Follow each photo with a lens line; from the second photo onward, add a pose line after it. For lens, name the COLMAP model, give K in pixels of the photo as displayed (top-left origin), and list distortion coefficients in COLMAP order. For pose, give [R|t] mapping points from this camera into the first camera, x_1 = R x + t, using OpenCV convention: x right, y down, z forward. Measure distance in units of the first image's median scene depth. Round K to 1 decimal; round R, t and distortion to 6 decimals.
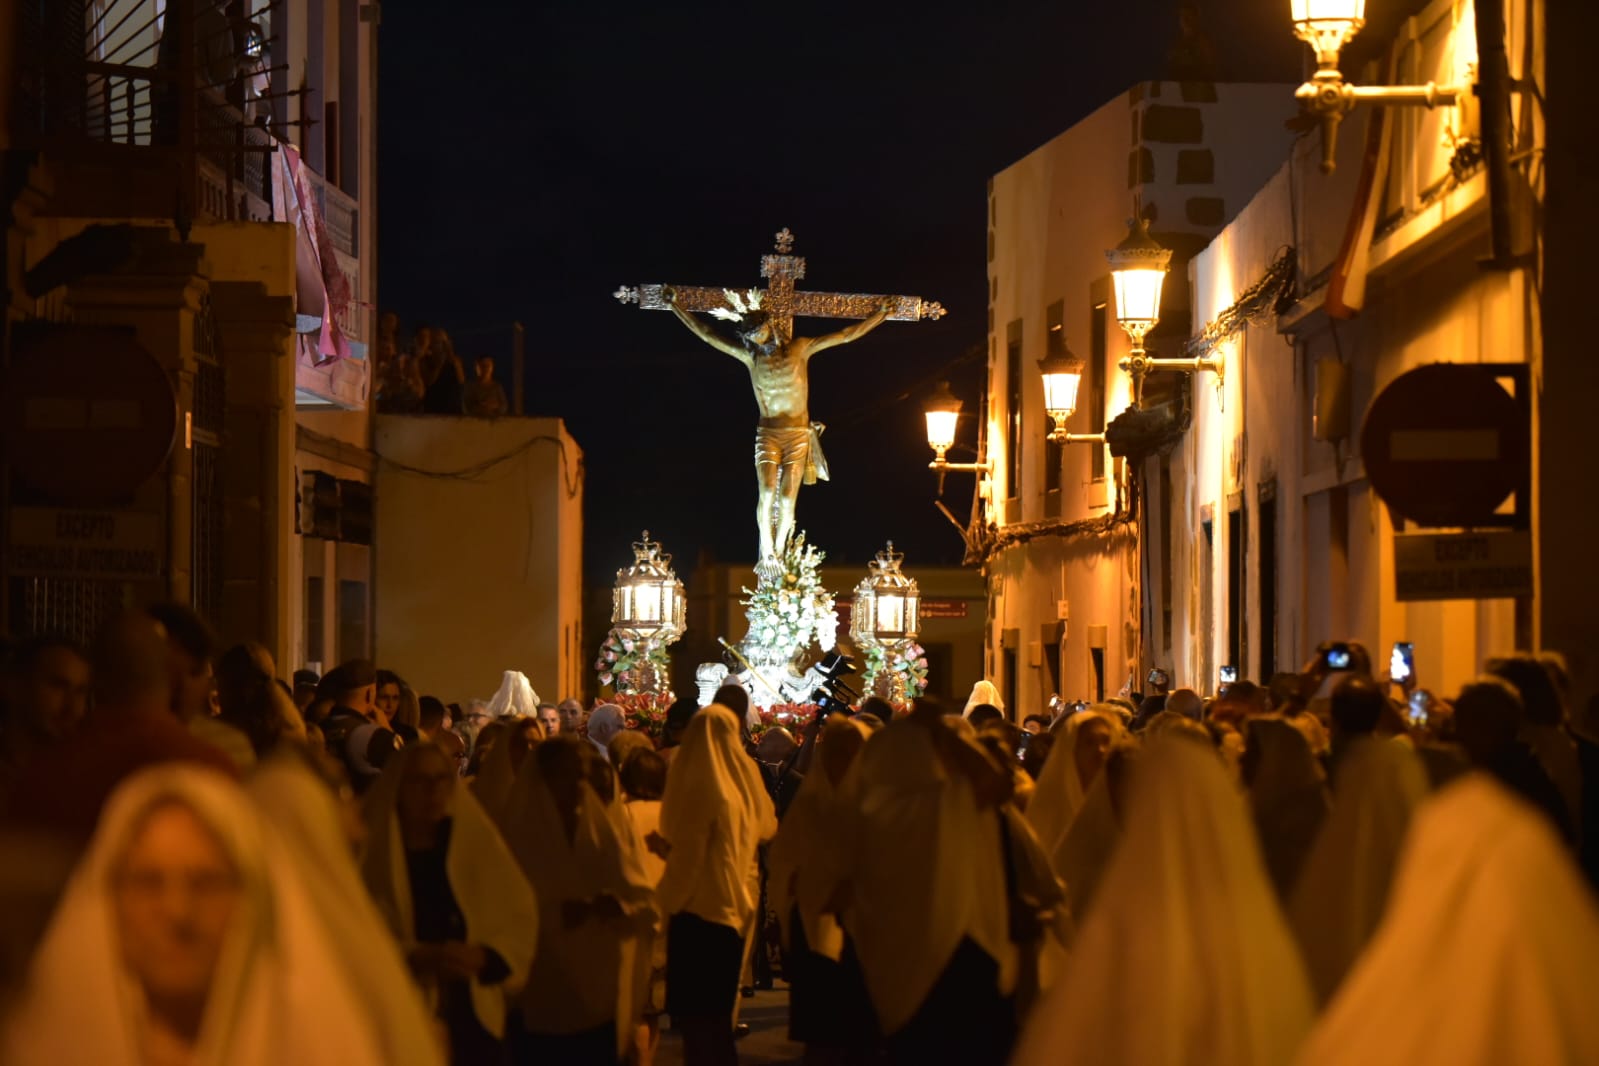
lens RADIAL K [[4539.2, 0, 799.5], [0, 4539.2, 533.0], [0, 0, 1]] dist [0.060768, 0.052430]
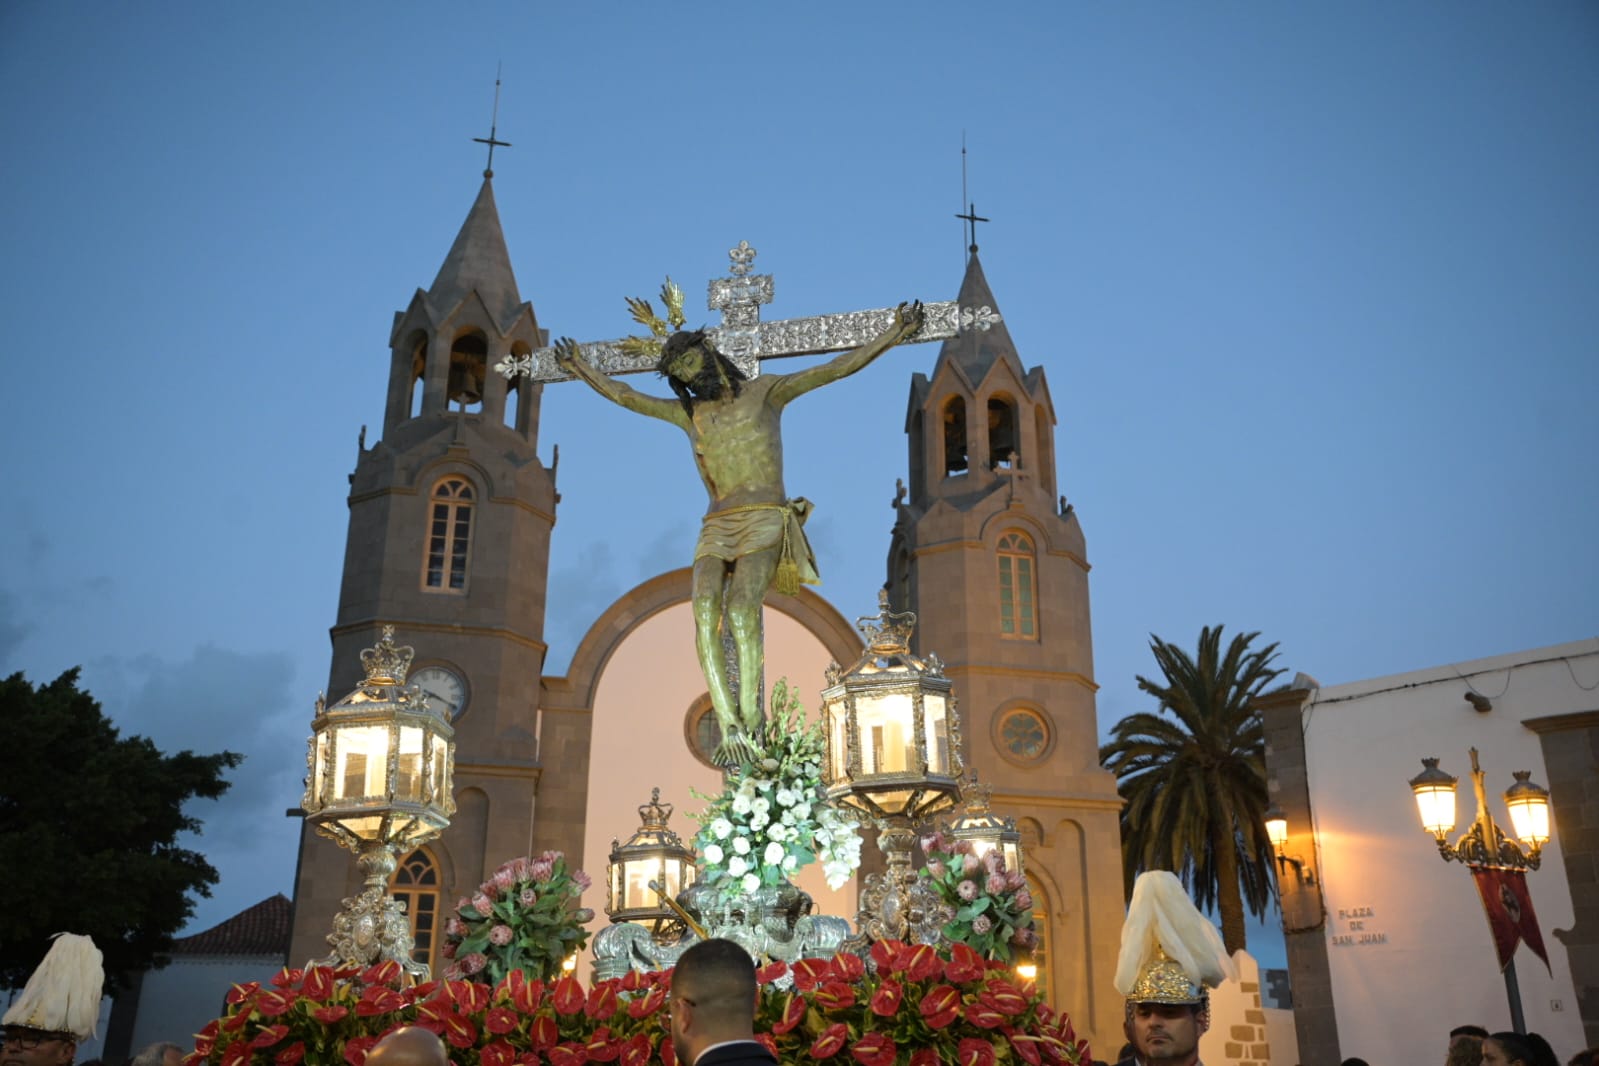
lens RADIAL K [[1513.5, 0, 794.5], [0, 1513.5, 529.2], [0, 0, 1]] dist [-0.006019, 0.005153]
pose [[0.976106, -0.125410, -0.177455, 0.037919], [0.060220, 0.940782, -0.333621, 0.045344], [0.208786, 0.314963, 0.925855, 0.820065]]
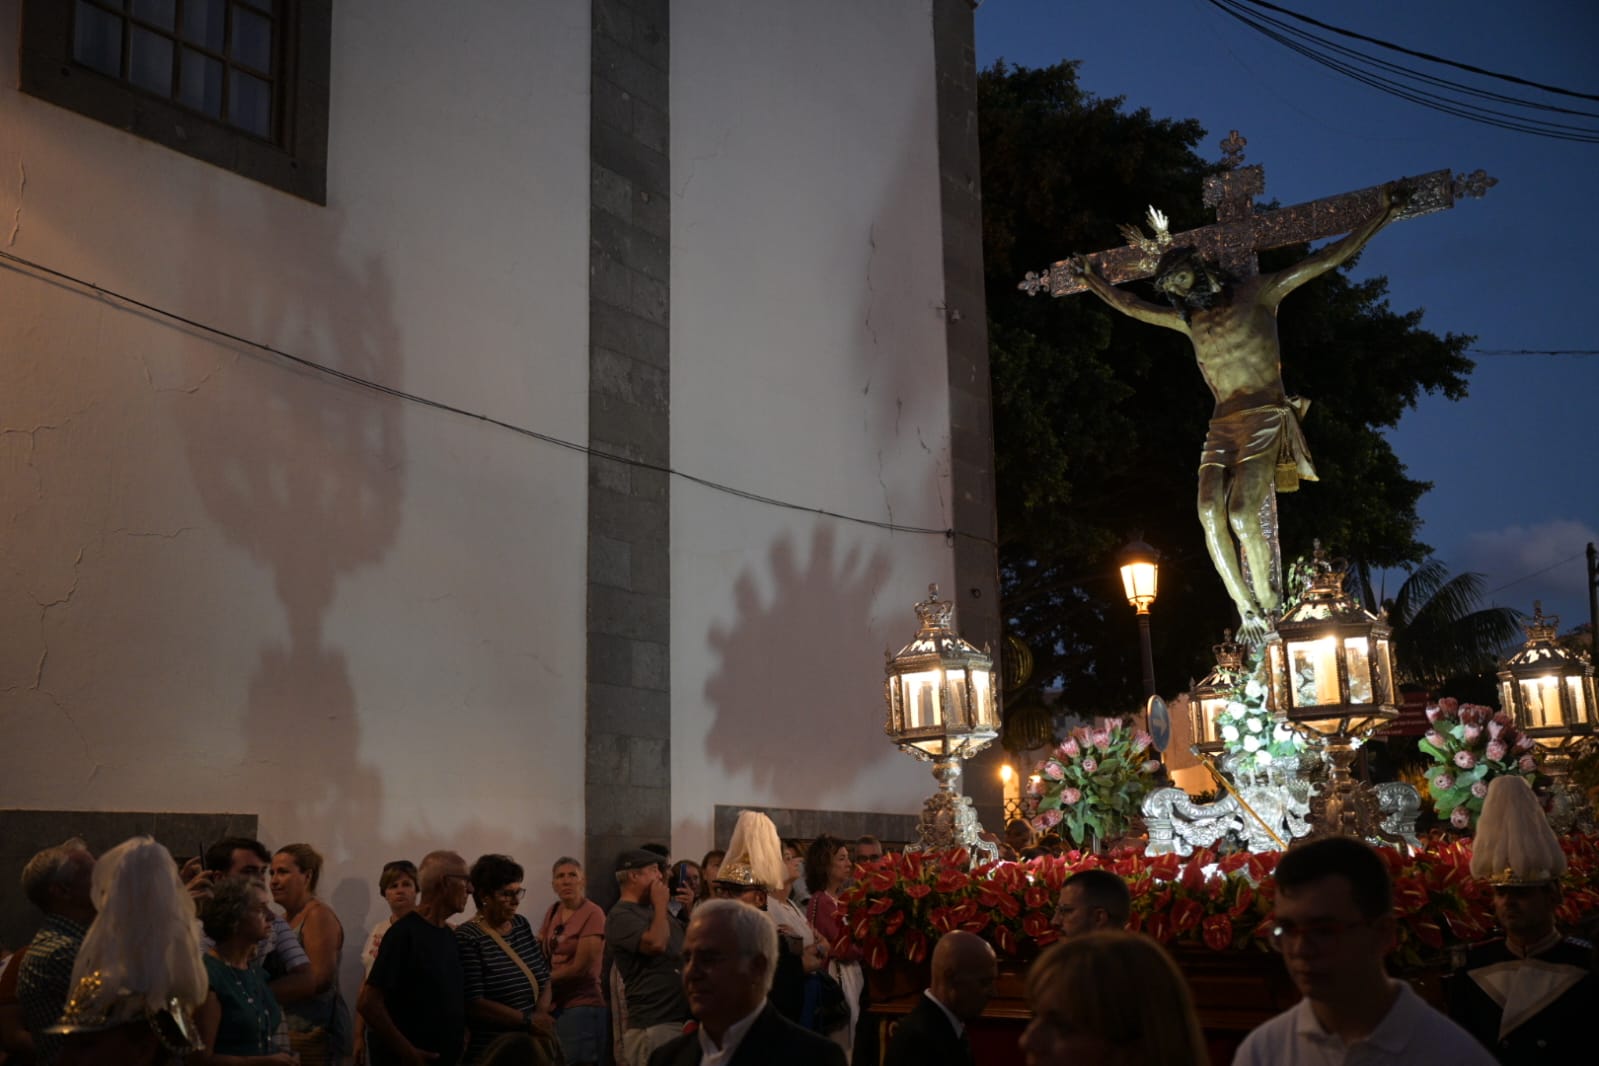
lens RADIAL K [[1786.1, 0, 799.5], [0, 1786.1, 533.0], [0, 0, 1]] dist [0.080897, 0.027695]
pose [[0.794651, -0.159345, -0.585780, 0.093569], [0.080055, 0.984016, -0.159073, 0.029236], [0.601764, 0.079513, 0.794706, 0.760587]]
